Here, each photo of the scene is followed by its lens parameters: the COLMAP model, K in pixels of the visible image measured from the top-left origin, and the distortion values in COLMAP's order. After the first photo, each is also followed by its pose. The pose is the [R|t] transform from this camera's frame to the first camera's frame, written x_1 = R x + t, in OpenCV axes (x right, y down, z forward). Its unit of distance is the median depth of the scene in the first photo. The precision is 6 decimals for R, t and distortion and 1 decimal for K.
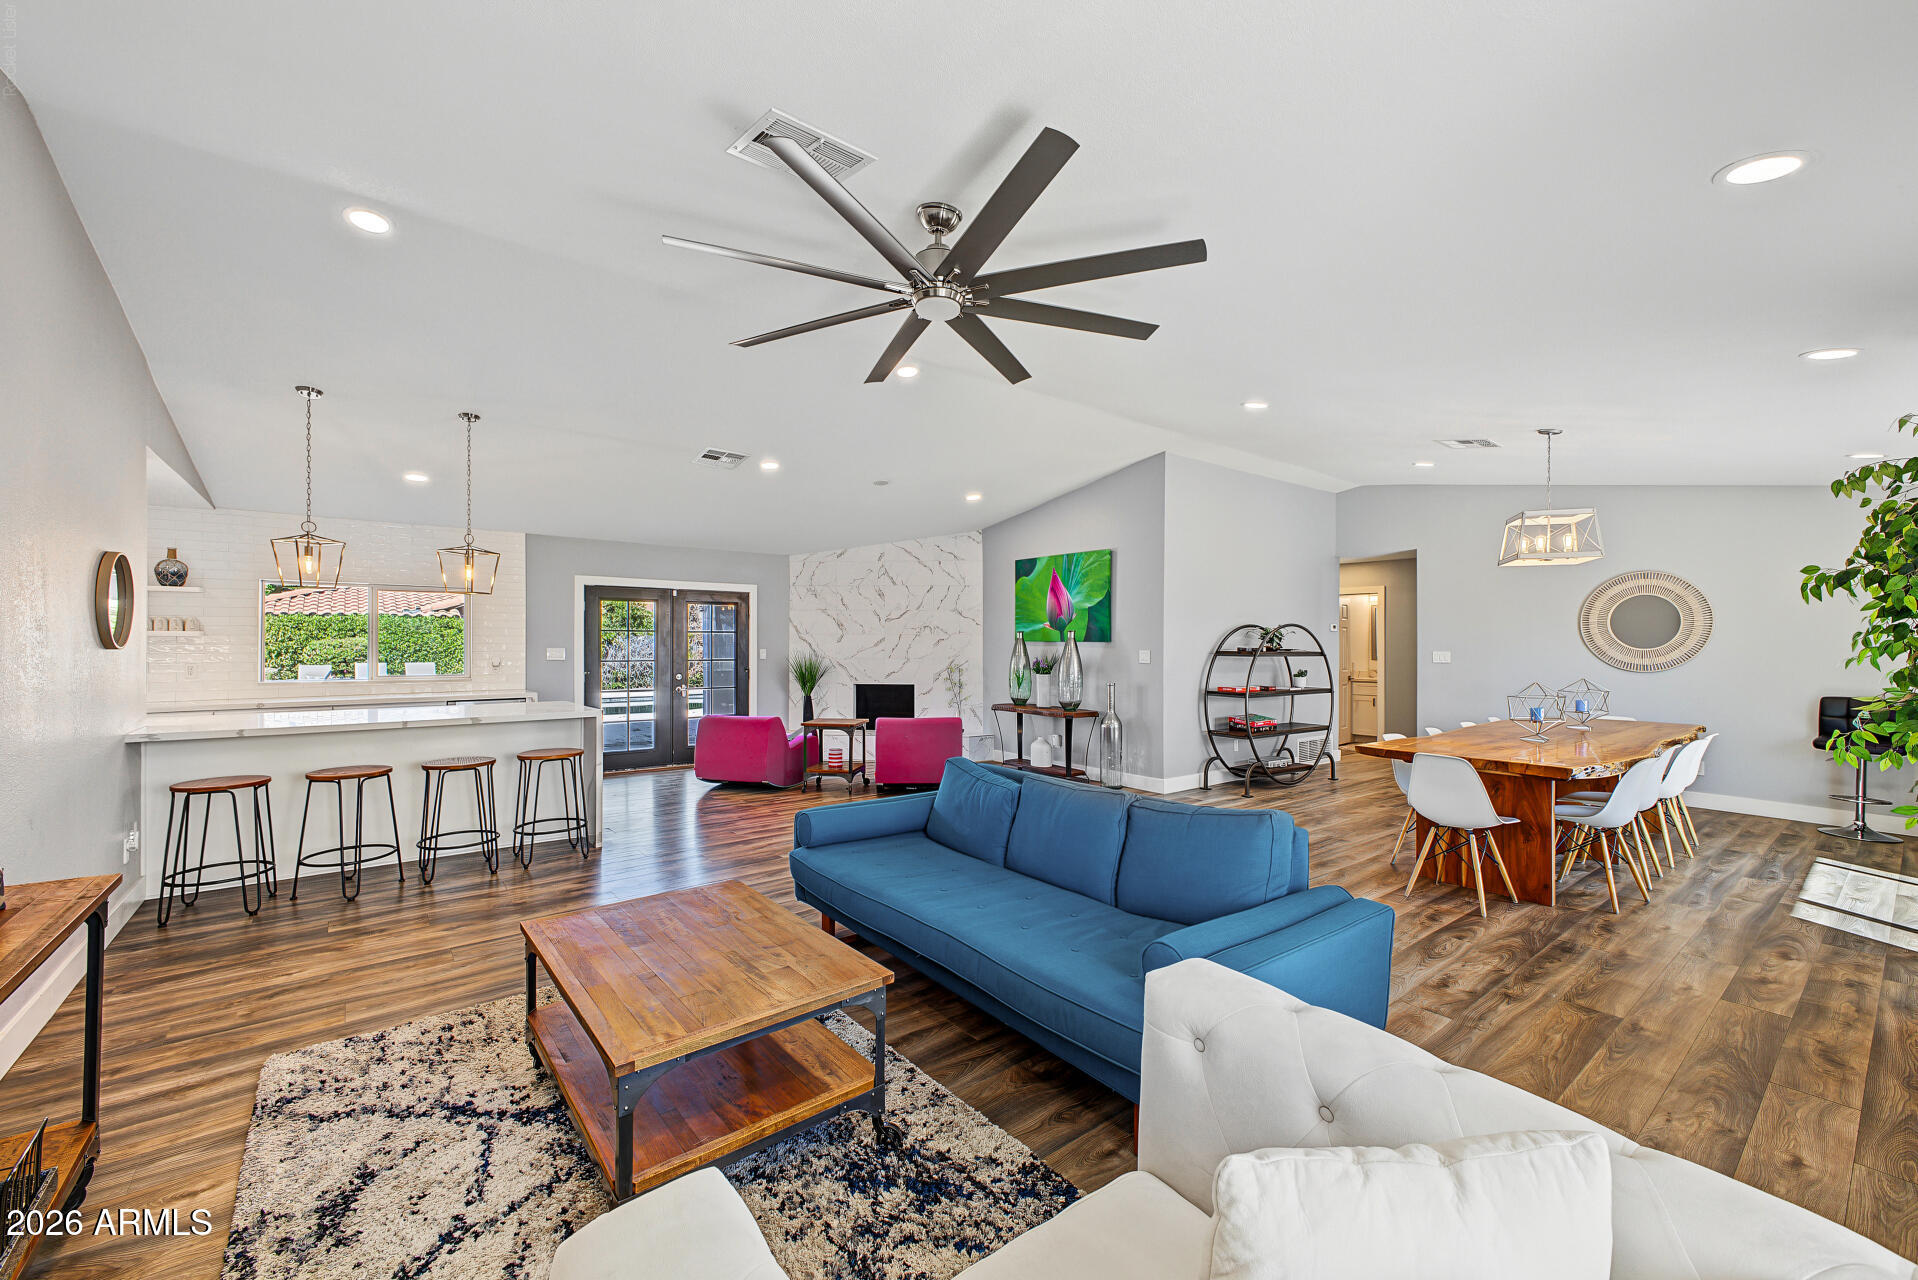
lens RADIAL K [[756.2, 0, 959.0], [0, 756.2, 640.0], [0, 0, 1]] dist [-0.000641, -0.000146]
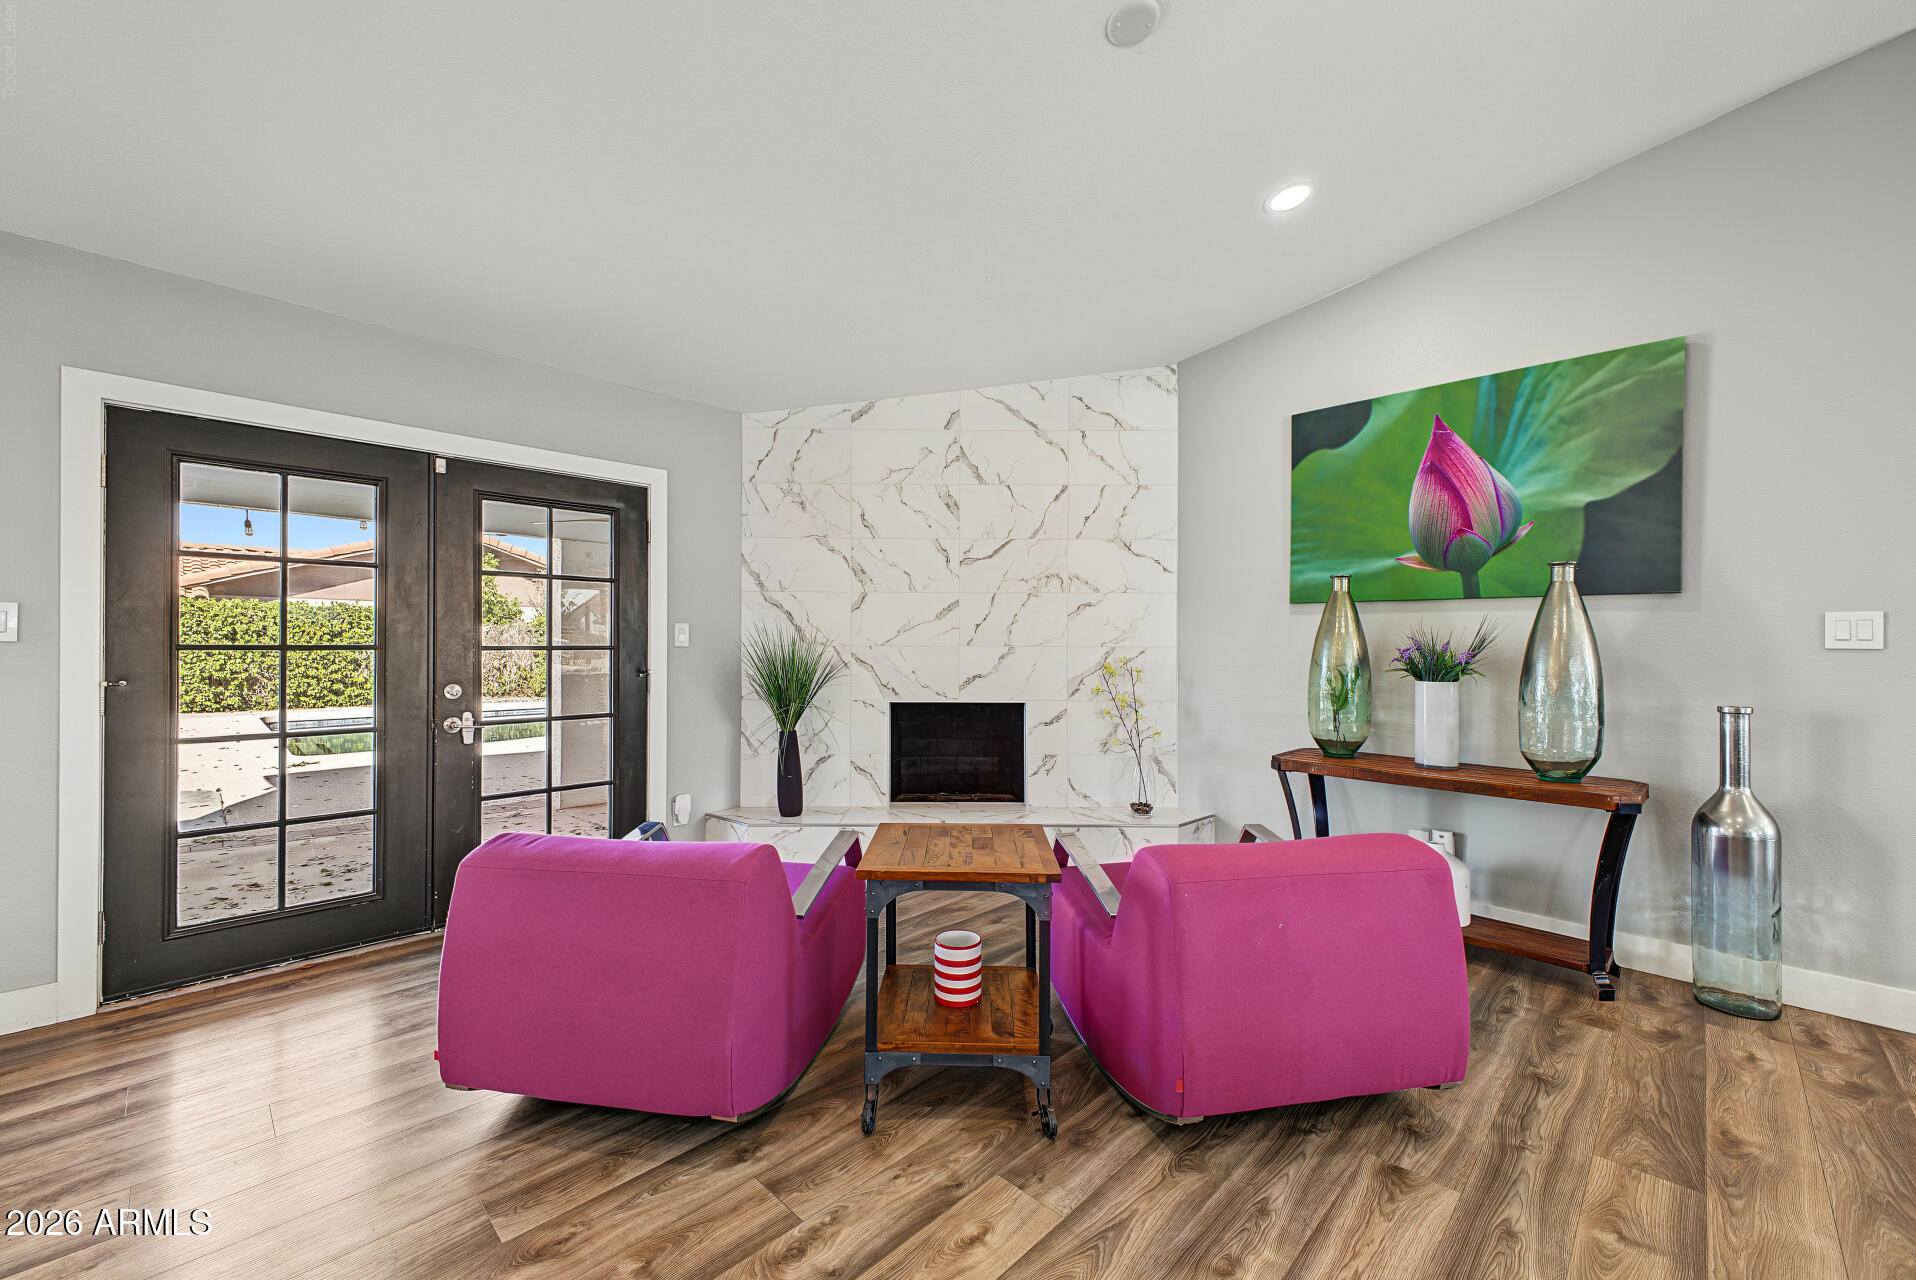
lens RADIAL K [[745.7, 0, 939.4], [0, 745.7, 644.9], [0, 0, 1]] dist [0.001646, -0.000034]
pose [[0.993450, 0.000434, 0.114270, -0.189426], [-0.000850, 0.999993, 0.003593, 0.026114], [-0.114268, -0.003667, 0.993443, 0.657857]]
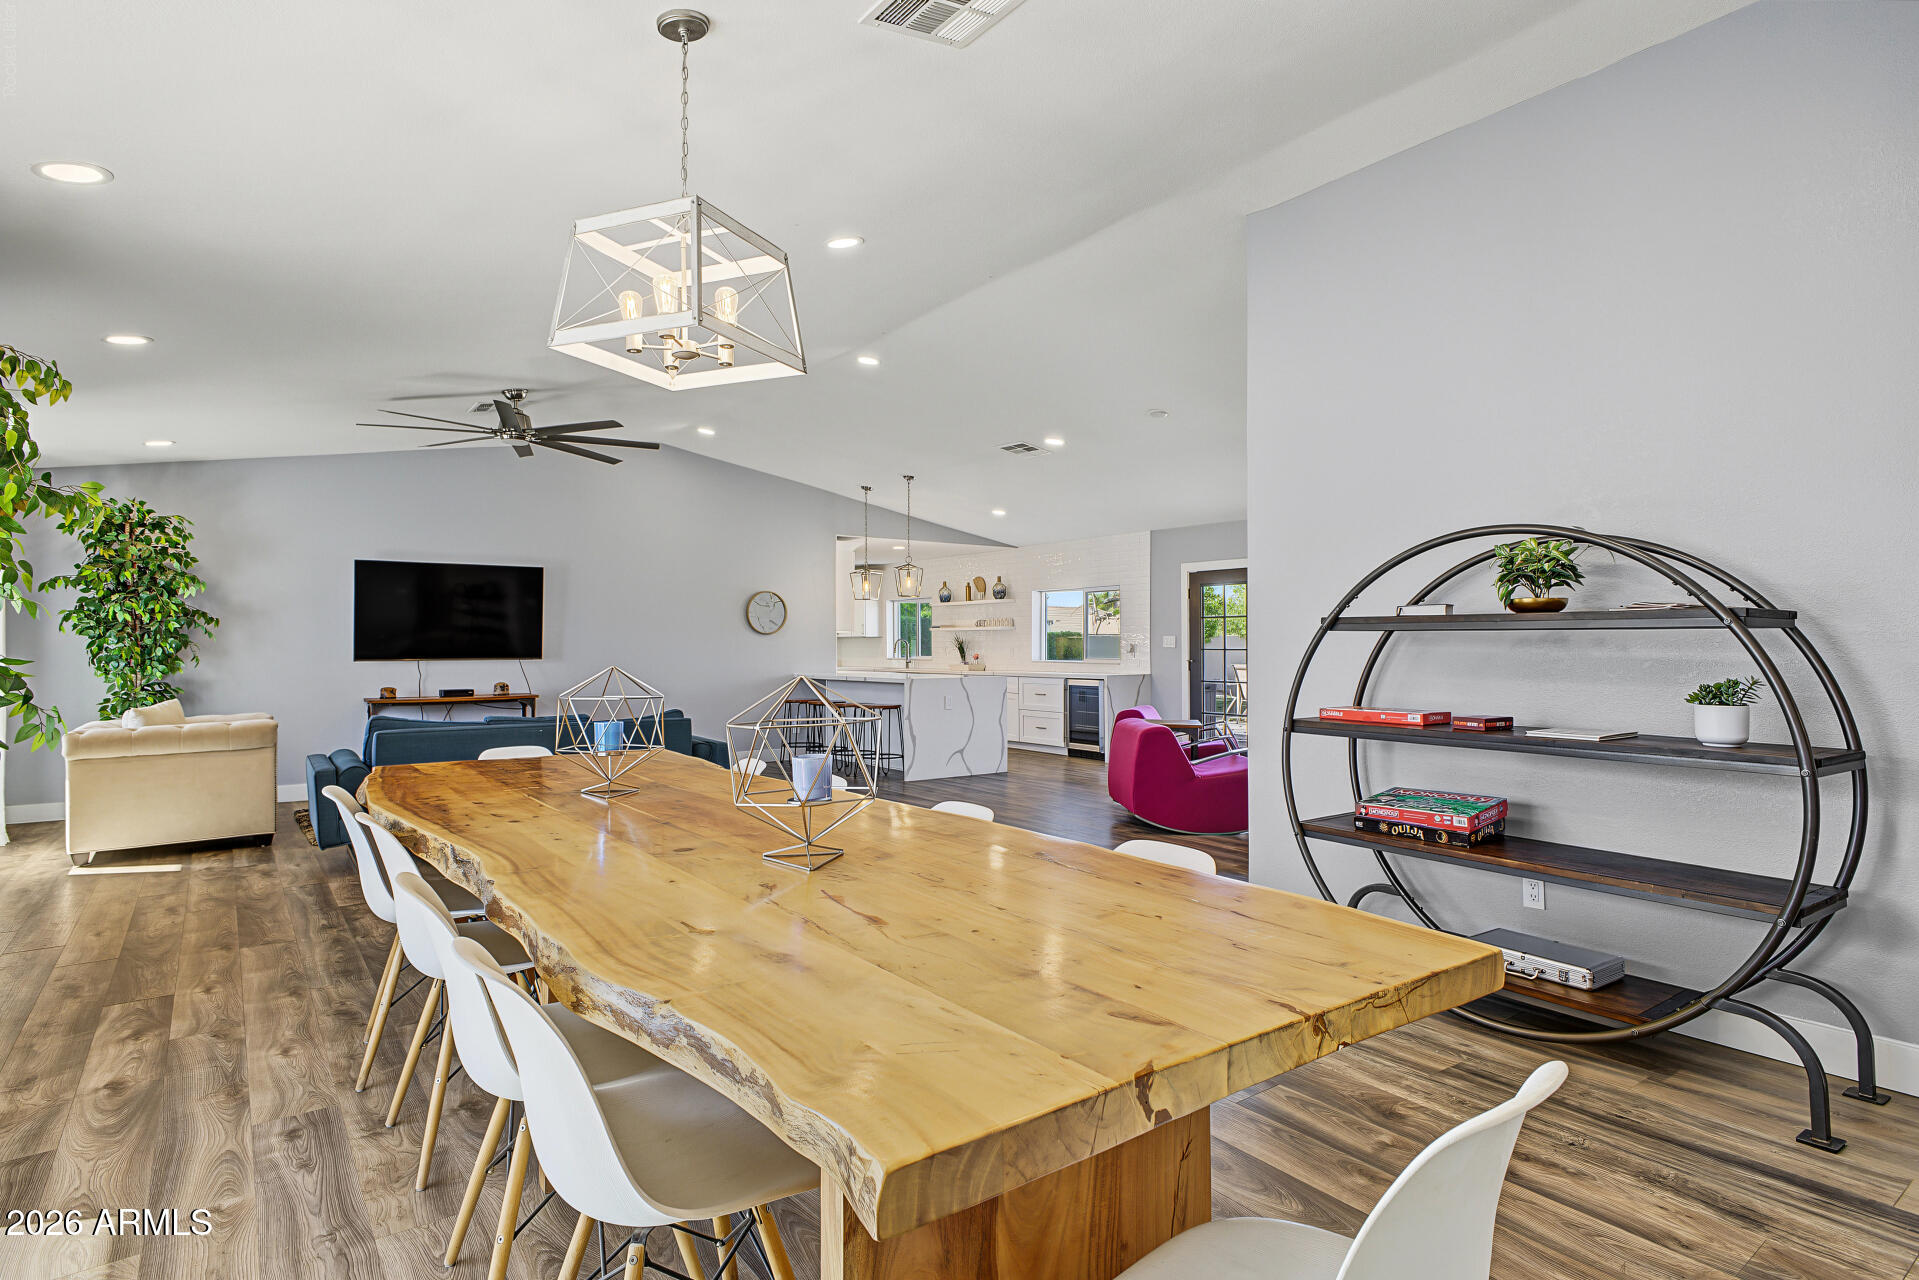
lens RADIAL K [[1029.4, 0, 990.1], [0, 1029.4, 639.7], [0, 0, 1]] dist [0.001334, -0.000561]
pose [[-0.019766, -0.011301, -0.999741, 0.857761], [0.006976, 0.999910, -0.011441, 0.029139], [0.999780, -0.007201, -0.019685, 0.772445]]
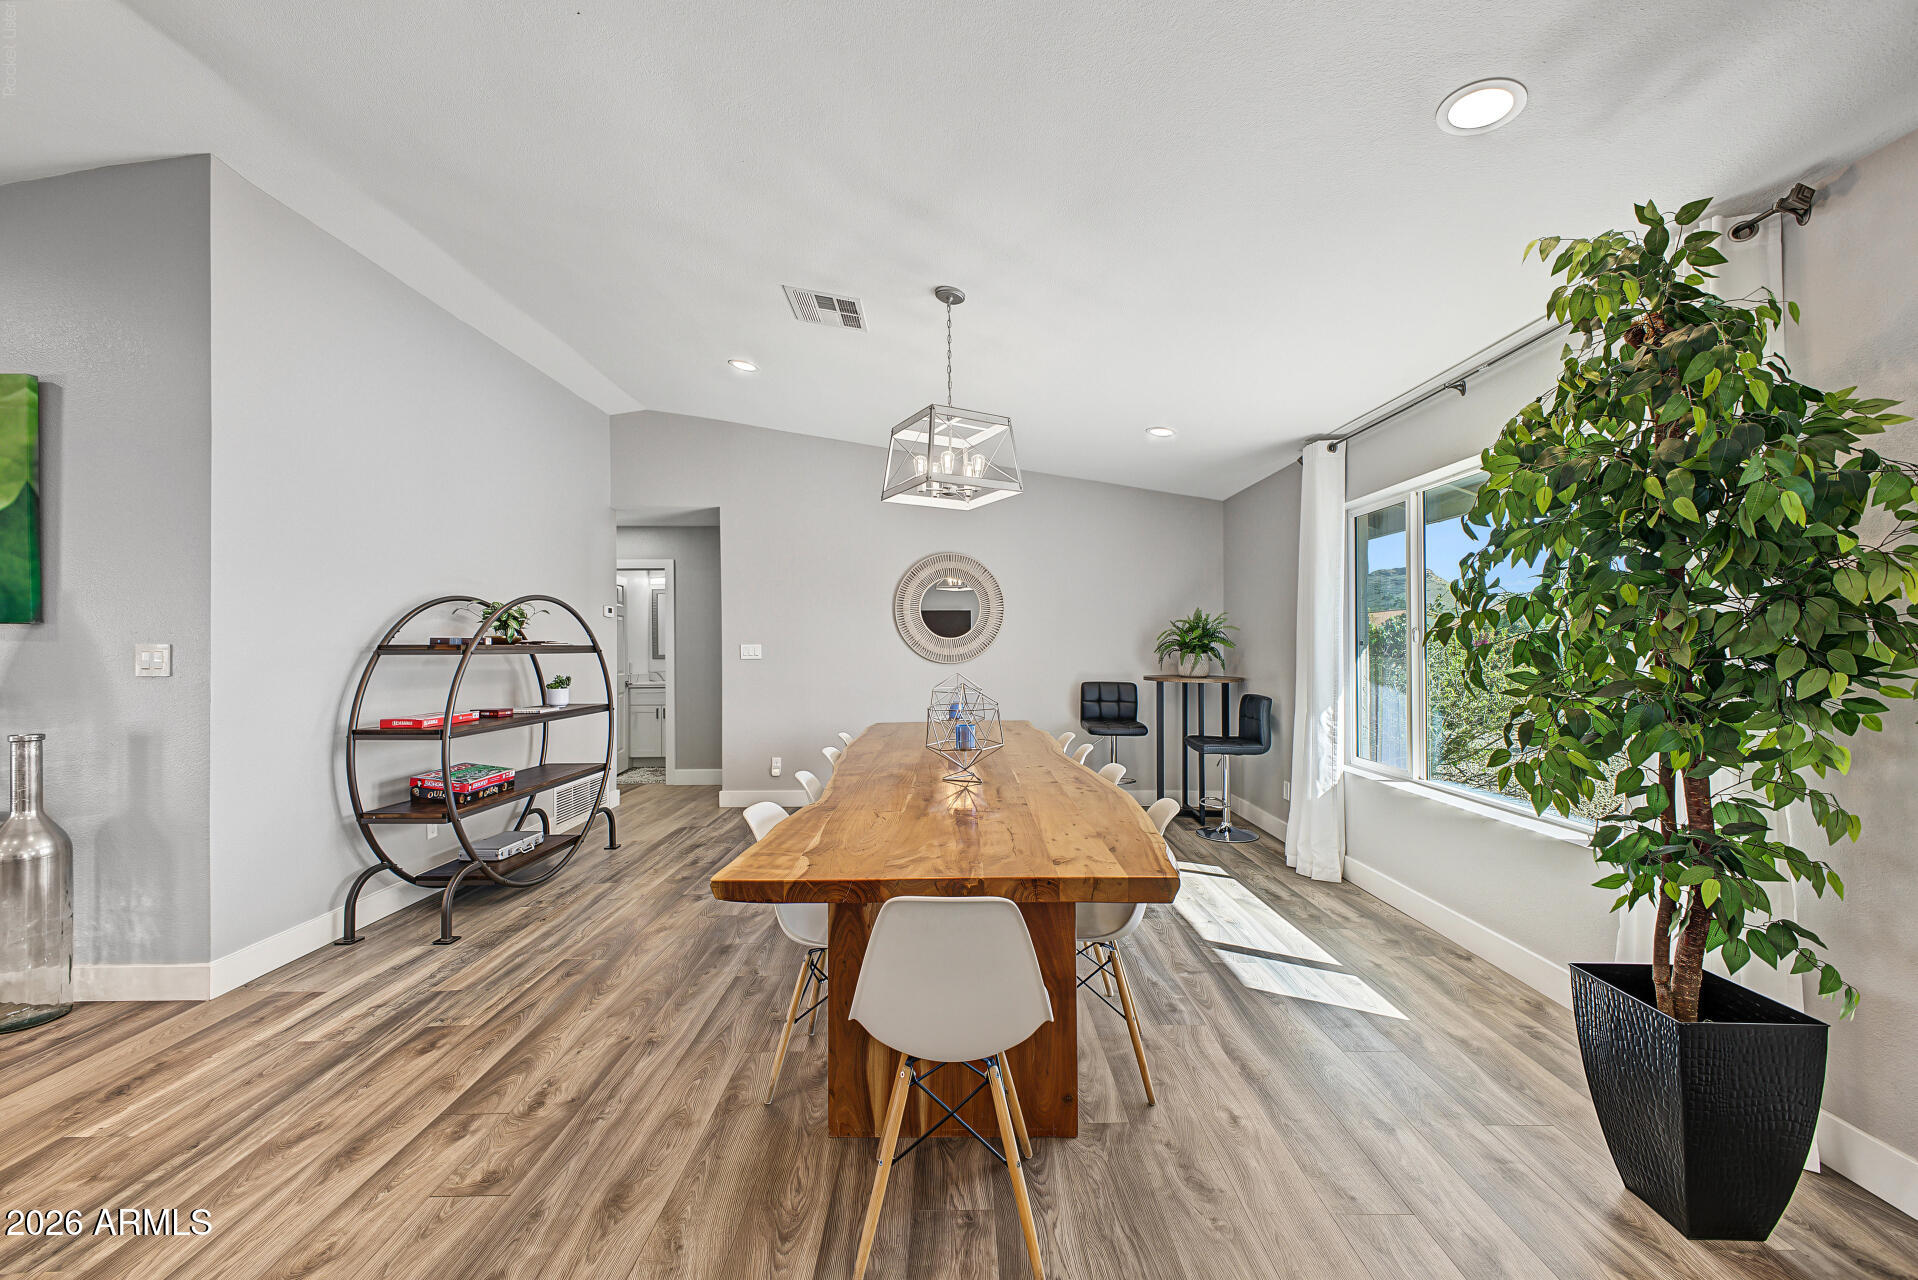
lens RADIAL K [[756.2, 0, 959.0], [0, 756.2, 640.0], [0, 0, 1]] dist [-0.000641, -0.000146]
pose [[0.614997, -0.002741, 0.788524, 0.180261], [0.006715, 0.999976, -0.001761, 0.014344], [-0.788500, 0.006378, 0.615001, 0.394345]]
